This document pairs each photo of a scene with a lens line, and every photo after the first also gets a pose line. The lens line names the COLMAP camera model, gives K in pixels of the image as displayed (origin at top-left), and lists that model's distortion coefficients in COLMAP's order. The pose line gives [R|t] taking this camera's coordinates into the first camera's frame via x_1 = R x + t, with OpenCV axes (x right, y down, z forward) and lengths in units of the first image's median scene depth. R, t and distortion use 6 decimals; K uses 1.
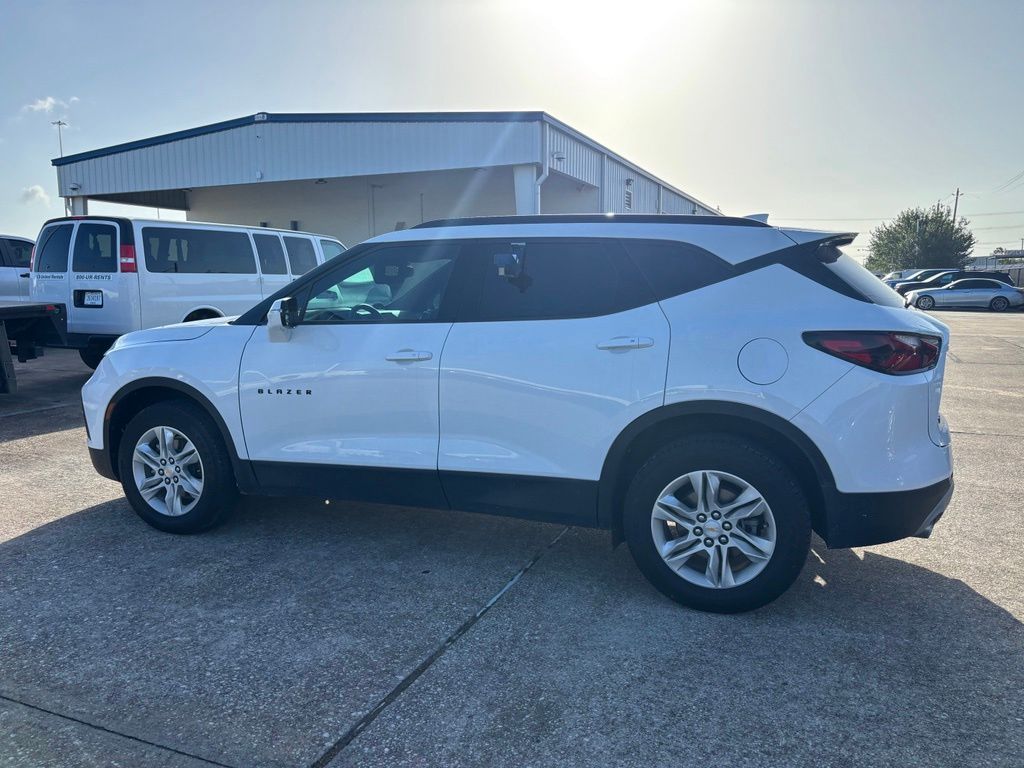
lens RADIAL K [[770.3, 0, 516.7], [0, 770.3, 398.0], [0, 0, 1]] dist [0.057004, -0.067571]
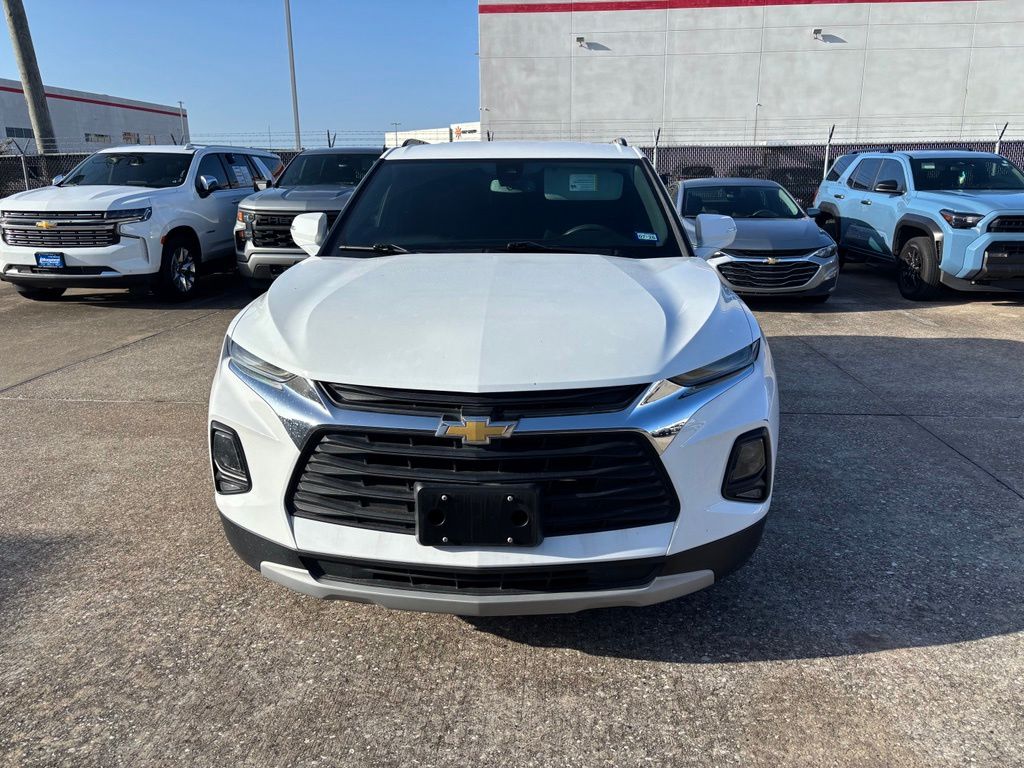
lens RADIAL K [[770.3, 0, 516.7], [0, 770.3, 398.0], [0, 0, 1]] dist [0.057004, -0.067571]
pose [[-0.318179, -0.250358, 0.914376, -1.218437], [0.147172, 0.939763, 0.308522, -0.261647], [-0.936537, 0.232735, -0.262168, 1.614710]]
